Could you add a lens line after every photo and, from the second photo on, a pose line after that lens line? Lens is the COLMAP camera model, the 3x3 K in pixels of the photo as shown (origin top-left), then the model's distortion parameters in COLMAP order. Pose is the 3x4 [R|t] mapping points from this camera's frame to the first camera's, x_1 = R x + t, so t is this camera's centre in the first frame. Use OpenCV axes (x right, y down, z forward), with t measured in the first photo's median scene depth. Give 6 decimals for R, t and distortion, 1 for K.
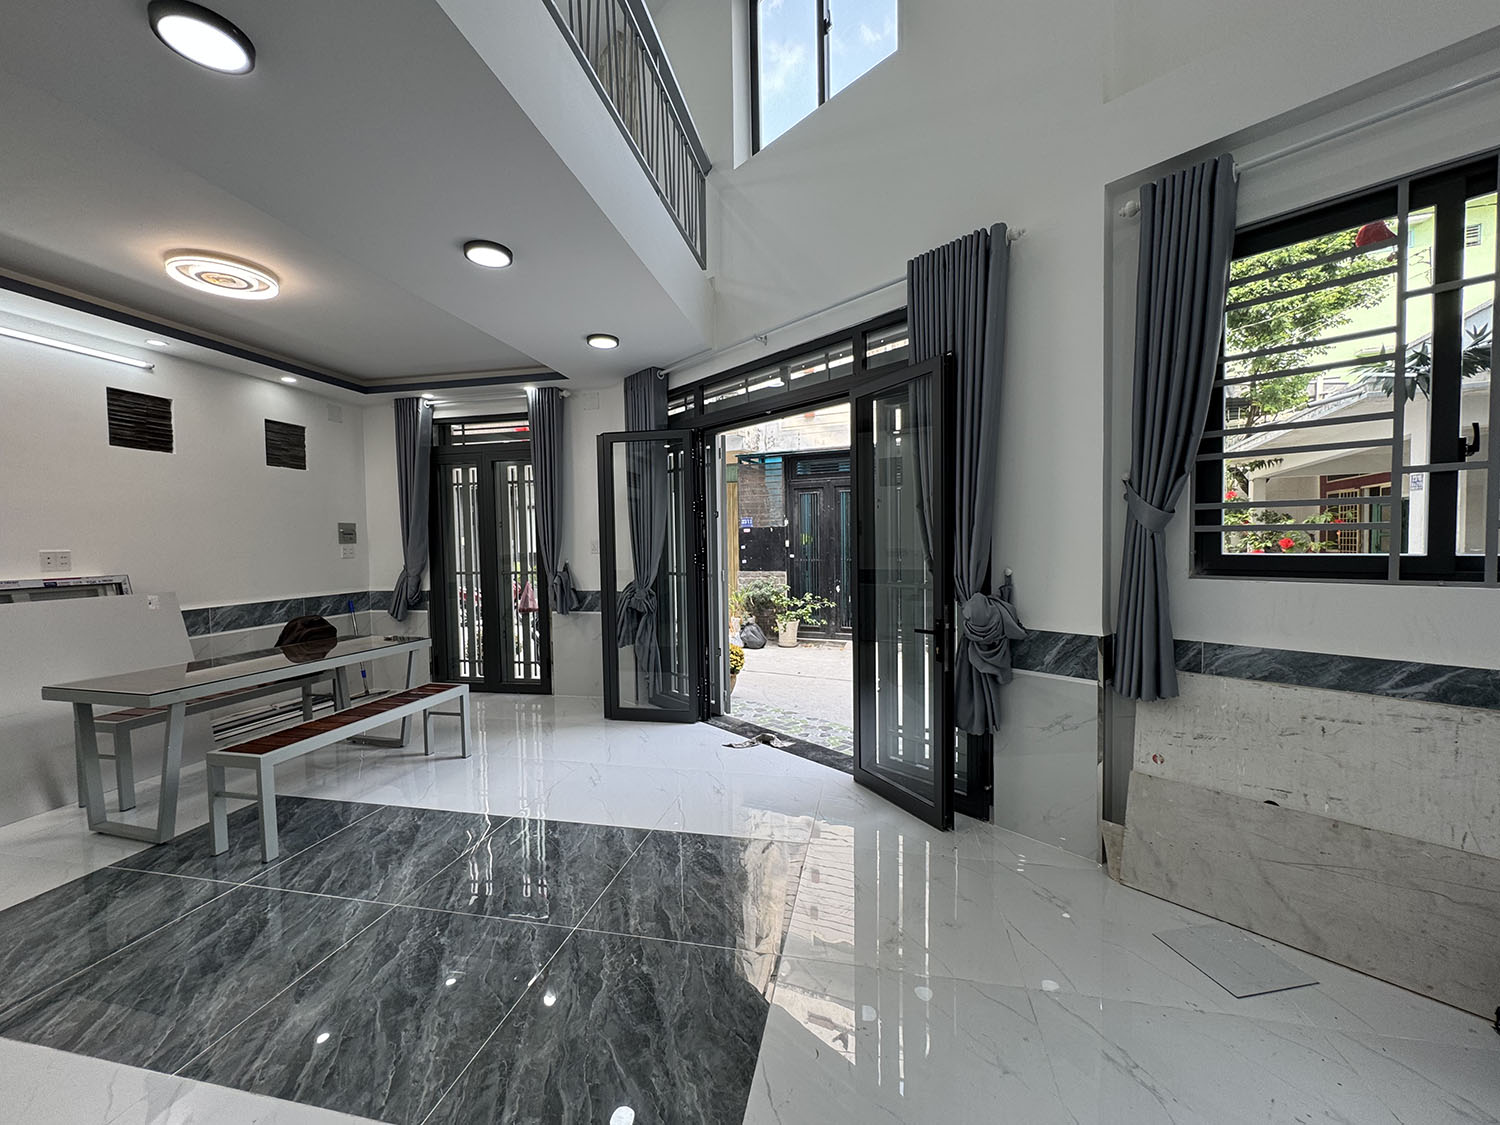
lens RADIAL K [[602.8, 0, 750.0], [0, 602.8, 562.5], [0, 0, 1]] dist [0.000731, 0.000445]
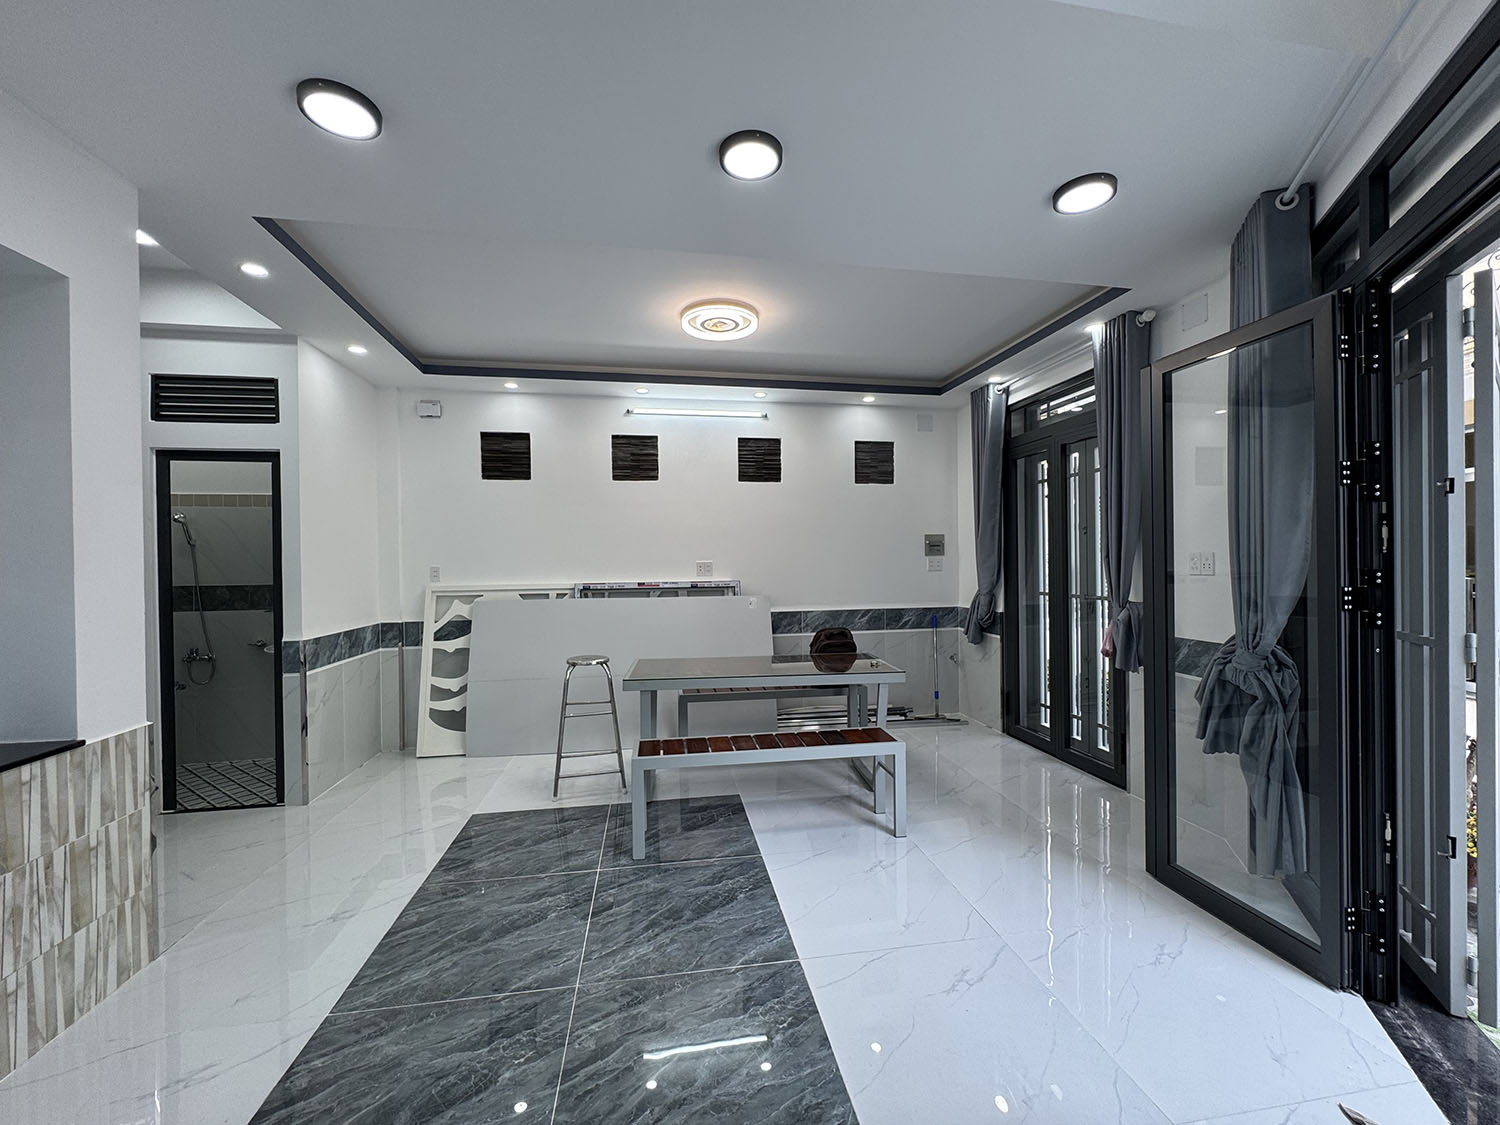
lens RADIAL K [[602.8, 0, 750.0], [0, 602.8, 562.5], [0, 0, 1]] dist [0.000731, 0.000445]
pose [[0.361708, 0.013914, -0.932188, 0.147538], [-0.028759, 0.999579, 0.003761, -0.019746], [0.931848, 0.025449, 0.361956, 0.465993]]
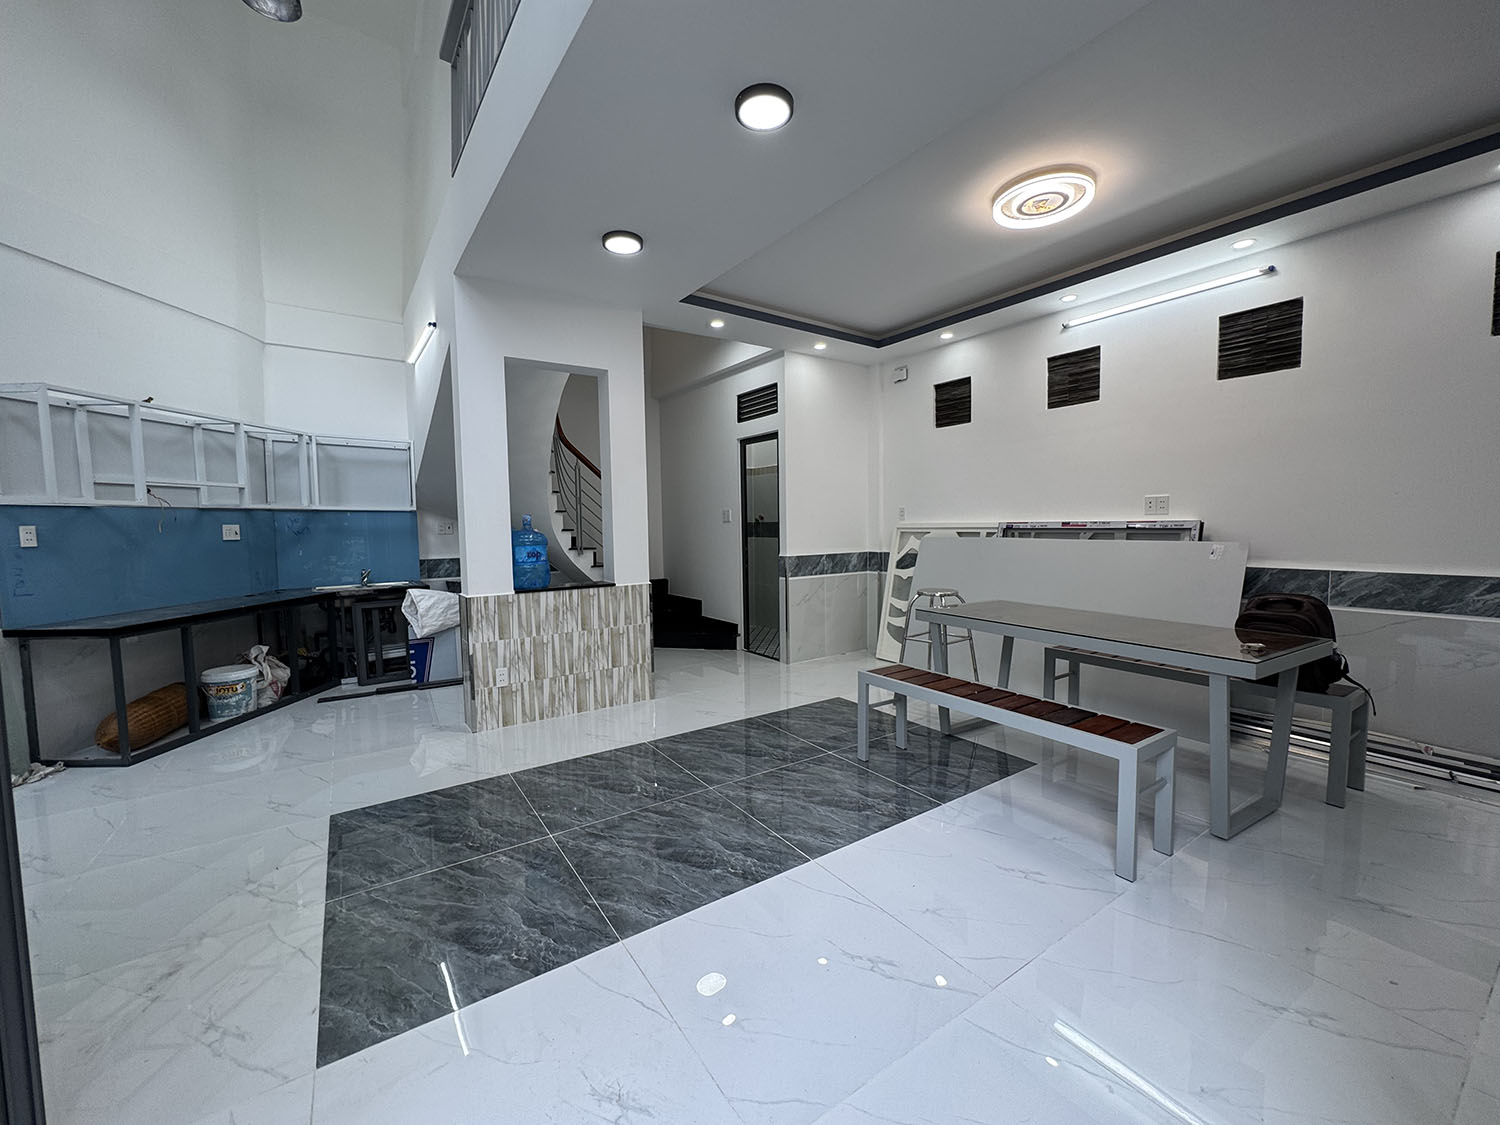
lens RADIAL K [[600.3, 0, 747.3], [0, 600.3, 562.4], [0, 0, 1]] dist [-0.002293, -0.000066]
pose [[-0.692644, 0.073429, -0.717533, 0.105777], [-0.001514, 0.994654, 0.103250, -0.008075], [0.721278, 0.072602, -0.688830, 0.956389]]
